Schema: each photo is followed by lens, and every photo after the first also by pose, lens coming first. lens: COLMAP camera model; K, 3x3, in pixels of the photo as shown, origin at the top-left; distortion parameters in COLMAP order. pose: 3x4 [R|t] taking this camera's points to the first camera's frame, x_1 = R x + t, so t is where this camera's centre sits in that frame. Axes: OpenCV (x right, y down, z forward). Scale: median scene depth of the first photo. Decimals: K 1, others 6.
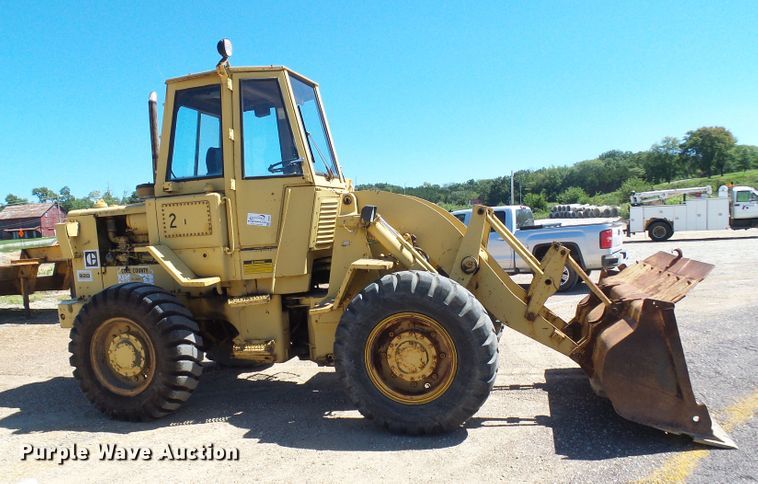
lens RADIAL K [[595.2, 0, 367.2], [0, 595.2, 275.5], [0, 0, 1]] dist [-0.003077, -0.004154]
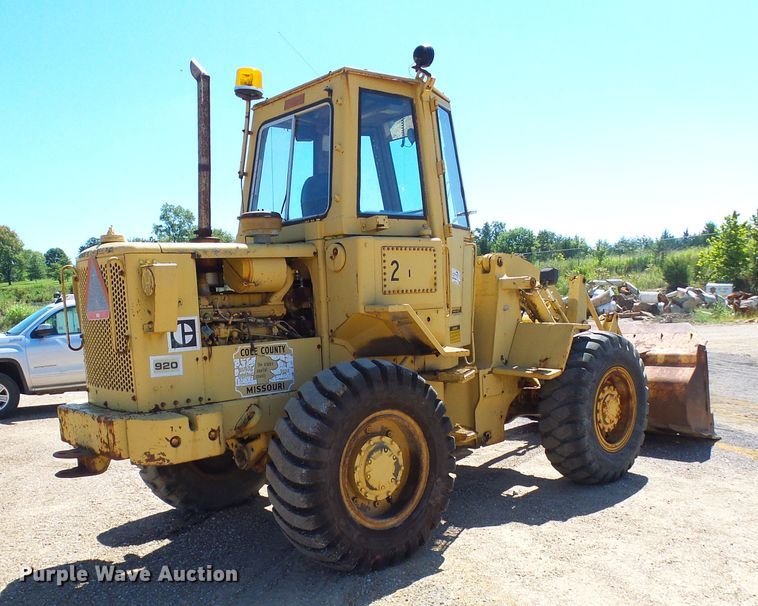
lens RADIAL K [[736.9, 0, 380.3], [0, 736.9, 371.0], [0, 0, 1]] dist [0.018434, 0.000000]
pose [[0.499666, -0.045918, 0.865000, -1.120000], [0.089654, 0.995972, 0.001083, 0.025678], [-0.861566, 0.077009, 0.501771, 0.585382]]
